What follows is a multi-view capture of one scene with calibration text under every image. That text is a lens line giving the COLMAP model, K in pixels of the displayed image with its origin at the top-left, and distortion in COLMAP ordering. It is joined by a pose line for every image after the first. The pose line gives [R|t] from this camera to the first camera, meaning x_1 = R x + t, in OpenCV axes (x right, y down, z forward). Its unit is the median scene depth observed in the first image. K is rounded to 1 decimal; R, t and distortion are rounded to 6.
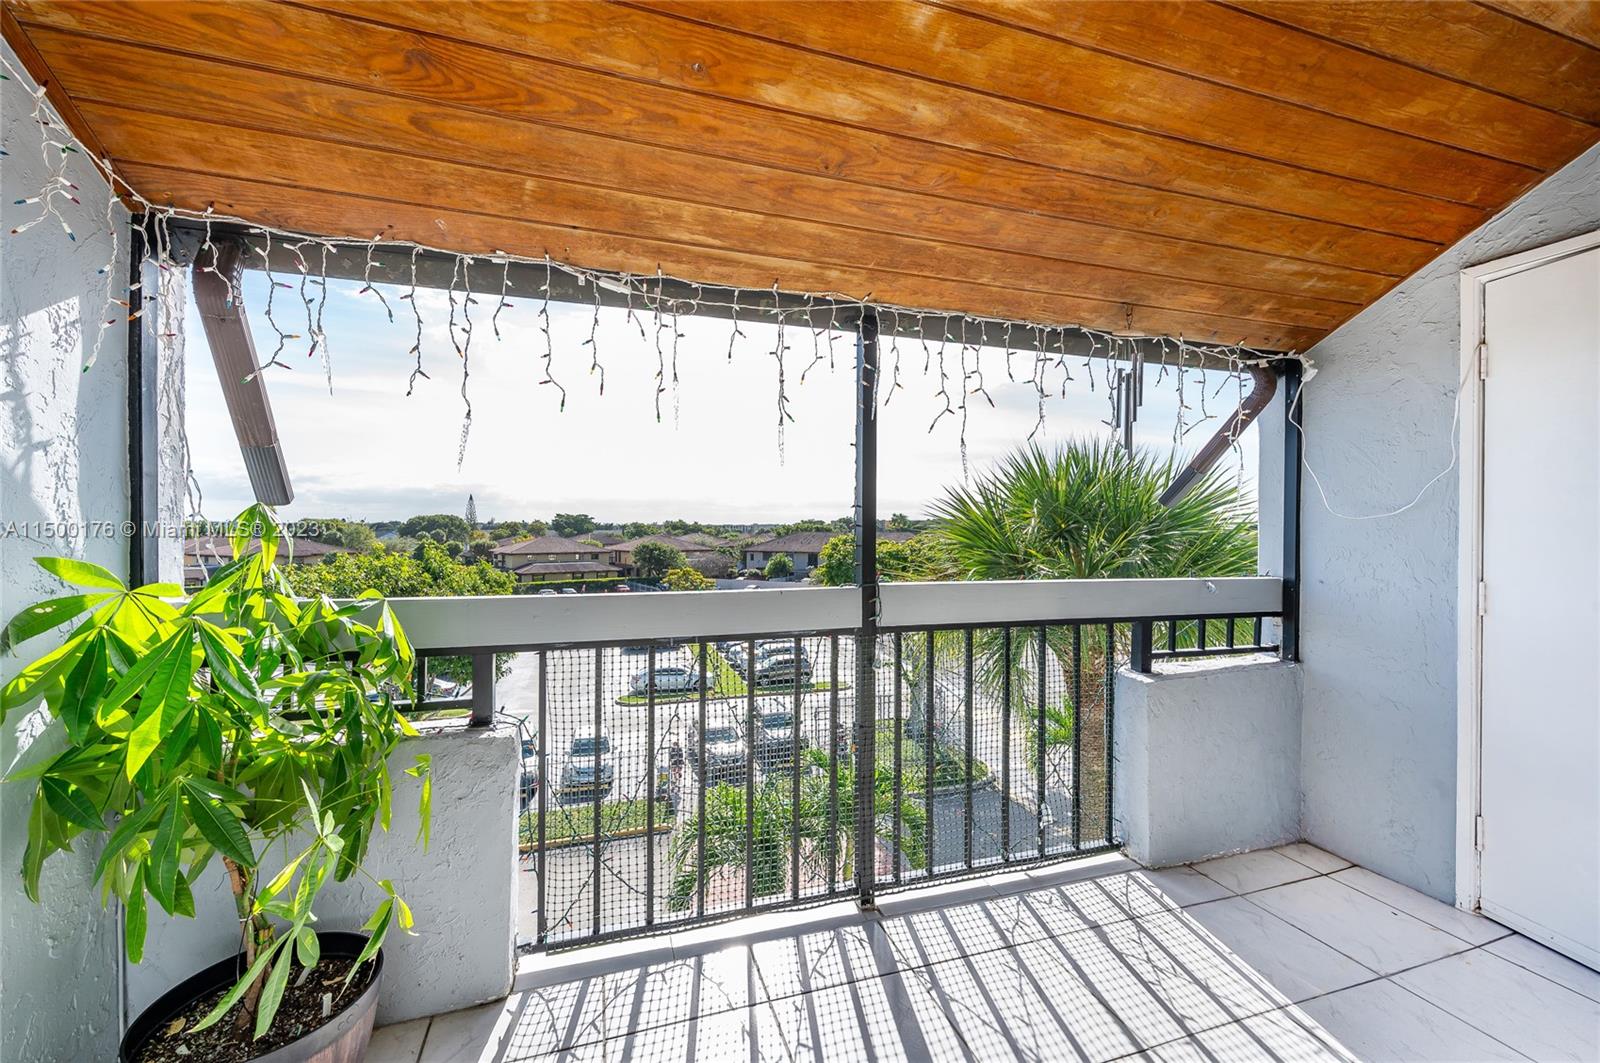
lens RADIAL K [[624.9, 0, 802.3], [0, 624.9, 531.5], [0, 0, 1]] dist [0.000370, -0.000525]
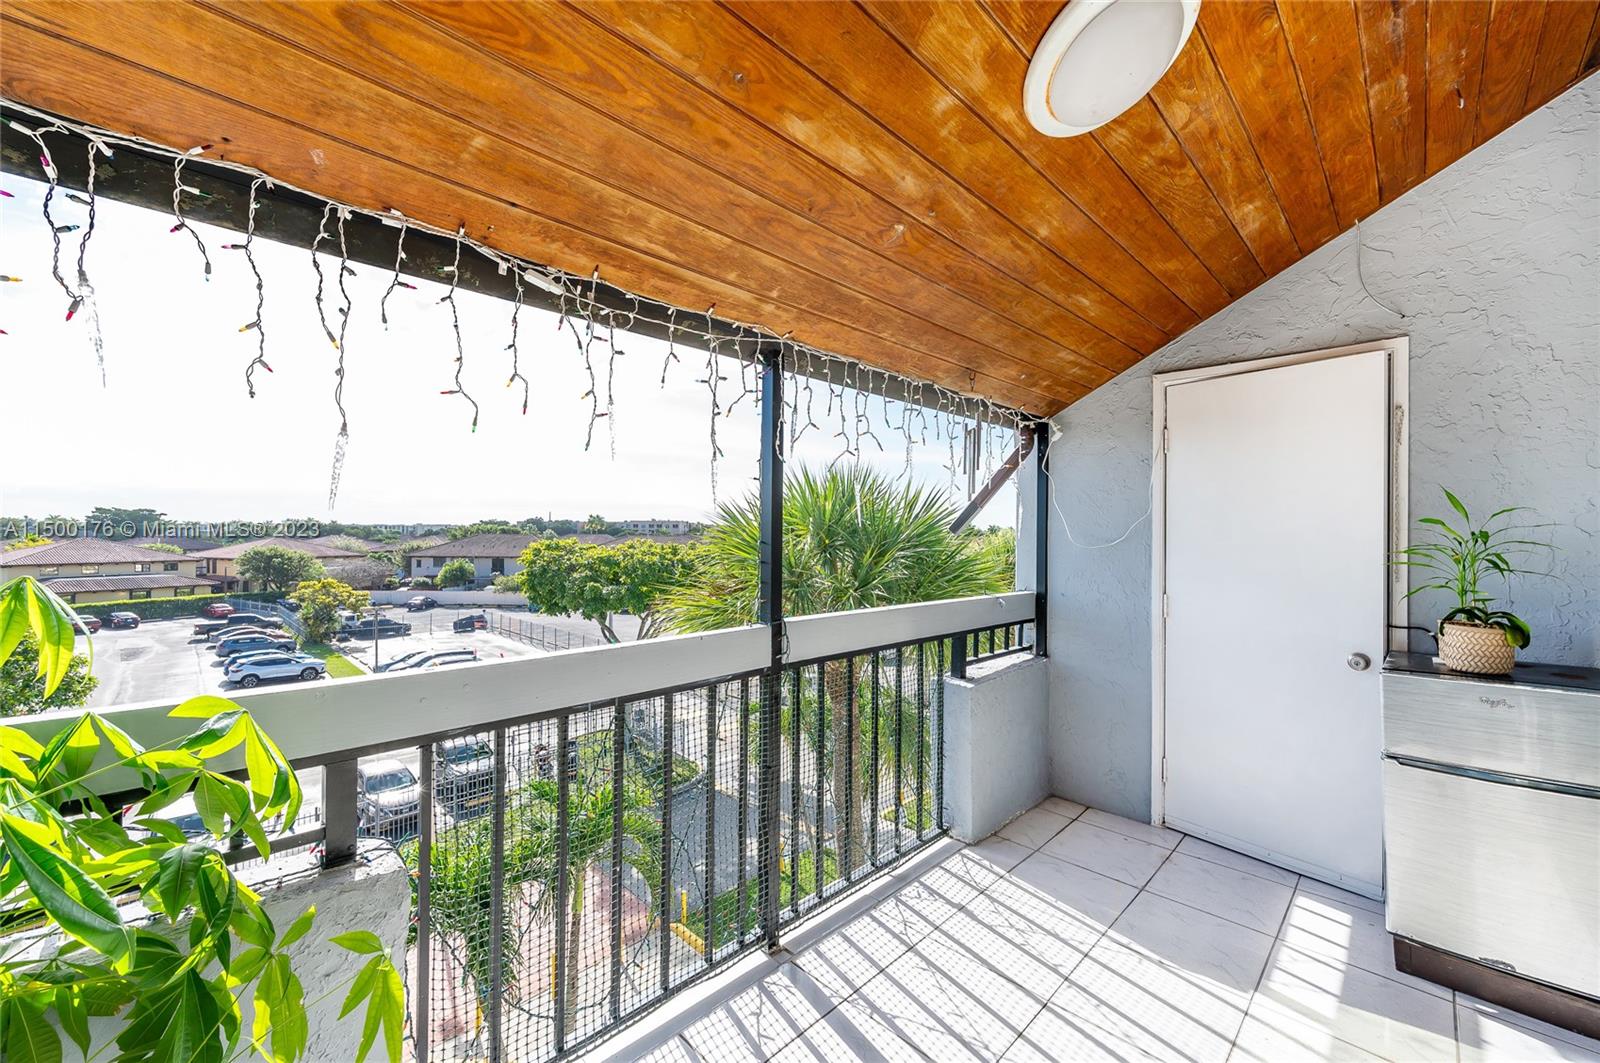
lens RADIAL K [[624.9, 0, 802.3], [0, 624.9, 531.5], [0, 0, 1]] dist [0.000370, -0.000525]
pose [[0.889471, 0.004711, 0.456968, -0.332598], [-0.003185, 0.999986, -0.004108, -0.059153], [-0.456981, 0.002199, 0.889474, 0.108939]]
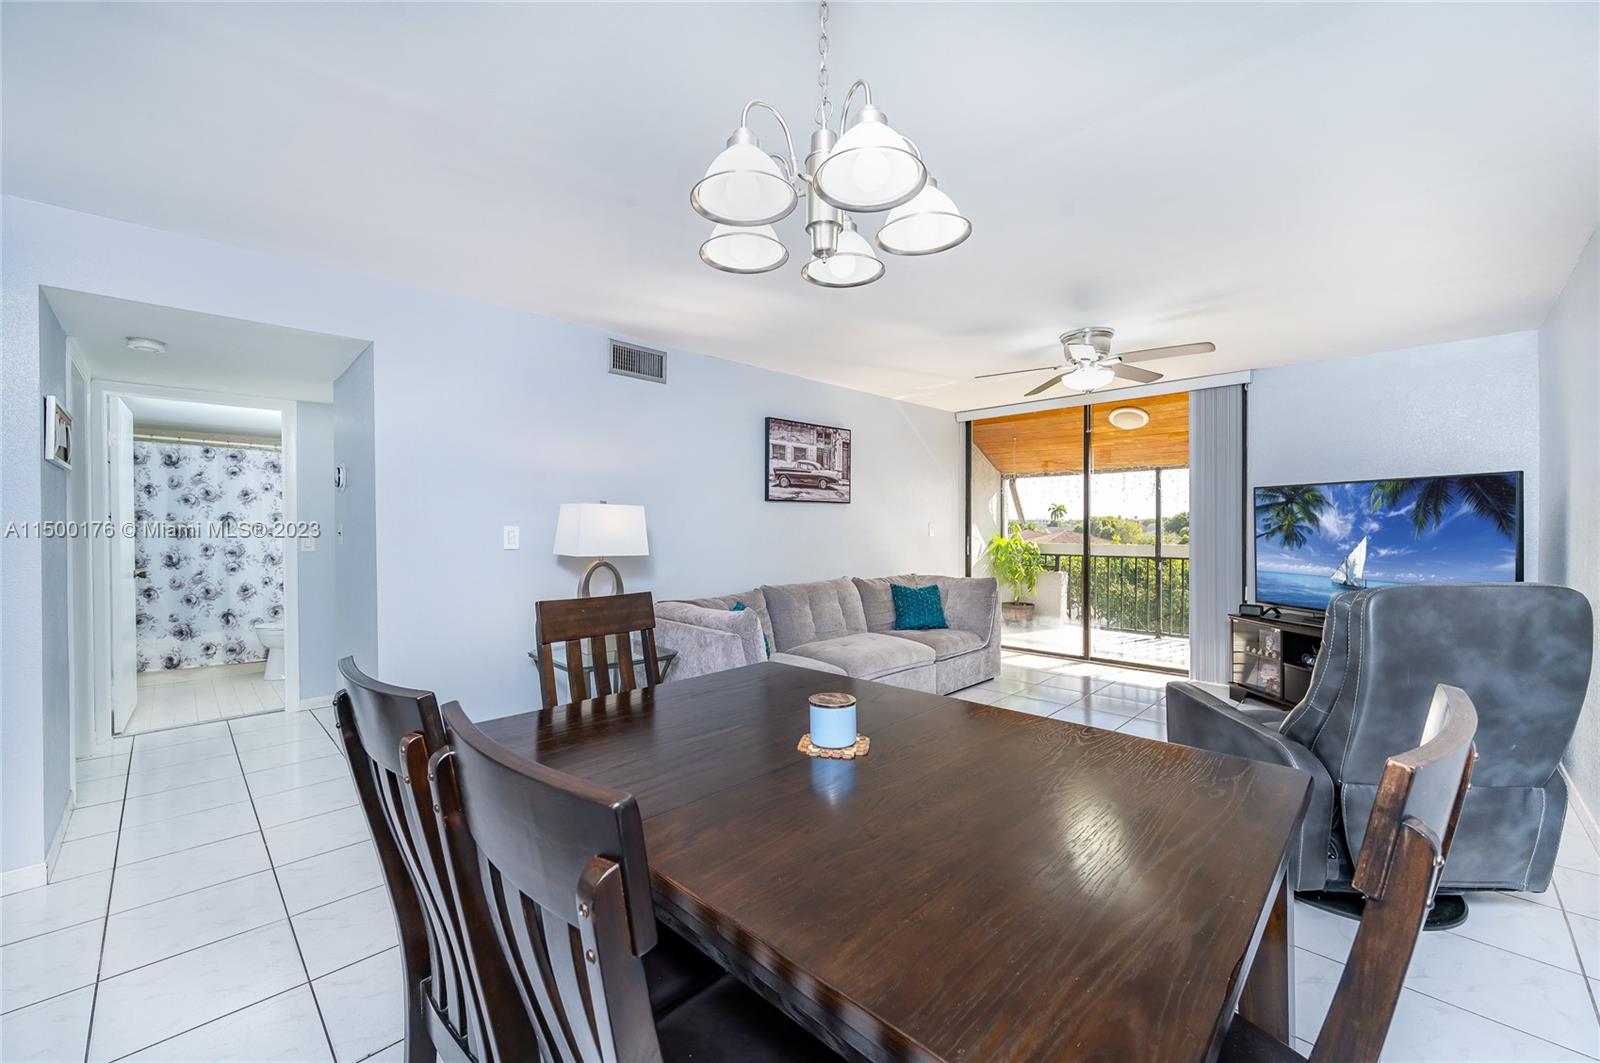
lens RADIAL K [[624.9, 0, 802.3], [0, 624.9, 531.5], [0, 0, 1]] dist [0.000370, -0.000525]
pose [[0.443465, 0.004883, -0.896278, 2.112546], [0.001387, 0.999980, 0.006134, -0.024702], [0.896291, -0.003963, 0.443450, -2.061406]]
